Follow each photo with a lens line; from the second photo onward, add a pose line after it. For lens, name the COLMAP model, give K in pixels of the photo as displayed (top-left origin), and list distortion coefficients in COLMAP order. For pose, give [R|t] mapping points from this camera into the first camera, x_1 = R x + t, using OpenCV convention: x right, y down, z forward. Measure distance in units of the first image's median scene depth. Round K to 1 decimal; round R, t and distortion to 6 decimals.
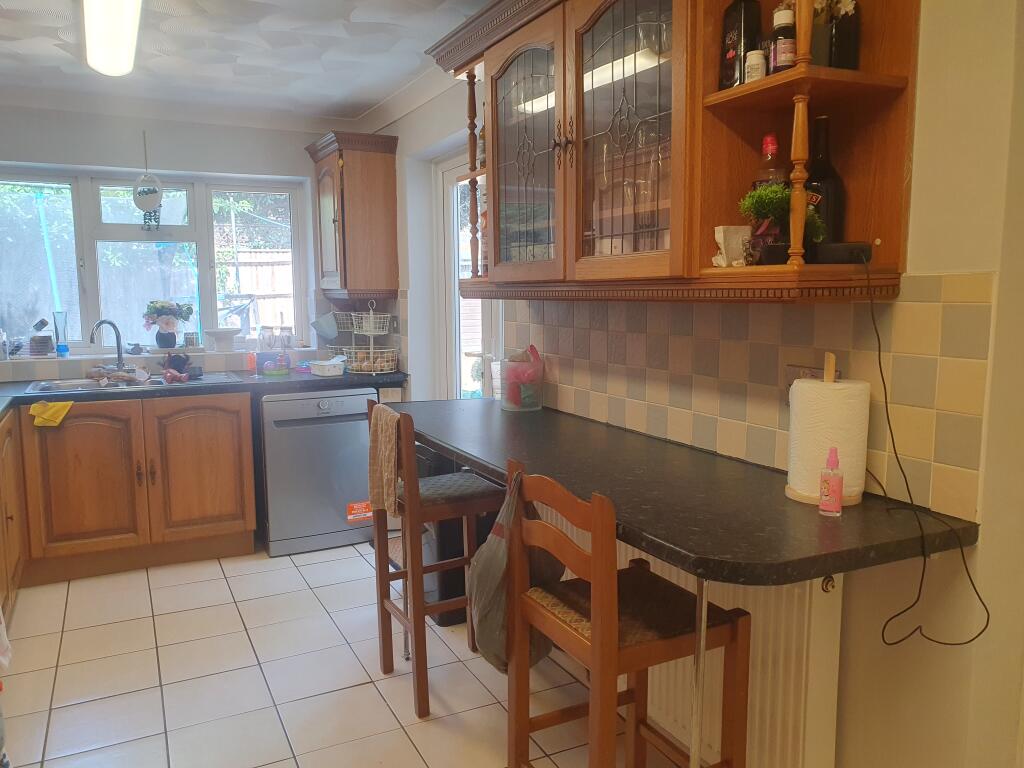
lens RADIAL K [[797.5, 0, 512.0], [0, 797.5, 384.0], [0, 0, 1]] dist [-0.000400, 0.003726]
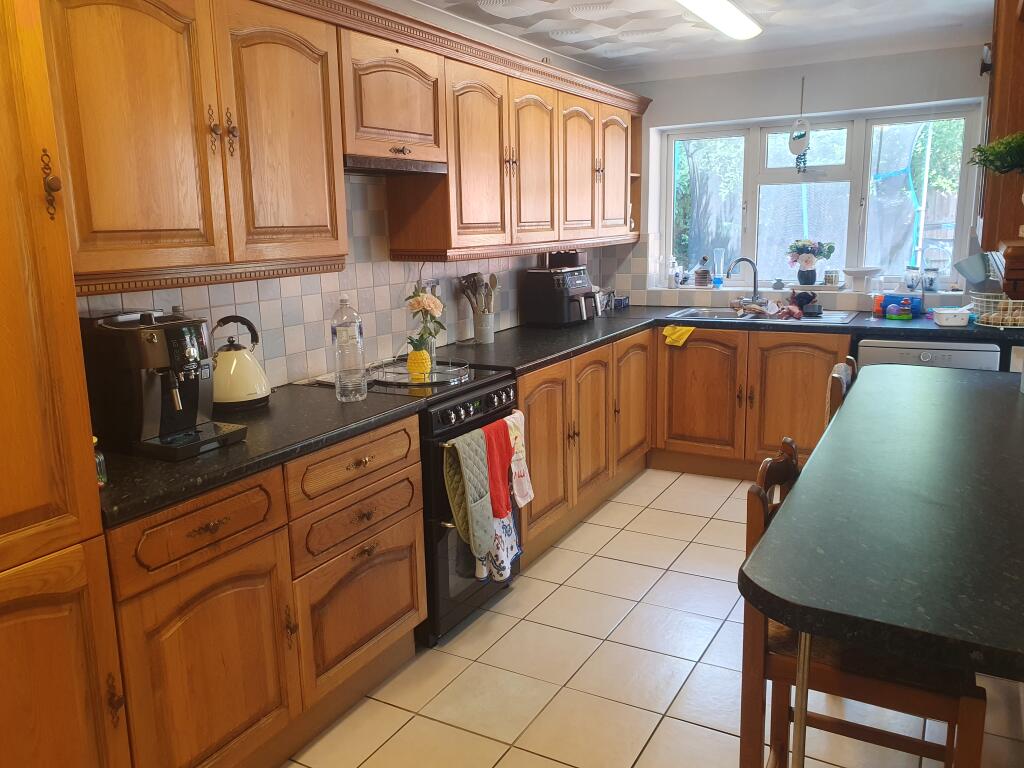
lens RADIAL K [[797.5, 0, 512.0], [0, 797.5, 384.0], [0, 0, 1]] dist [-0.000400, 0.003726]
pose [[0.561653, 0.153641, -0.812982, 0.245274], [-0.075635, 0.988027, 0.134470, -0.029908], [0.823908, -0.014036, 0.566549, 0.083621]]
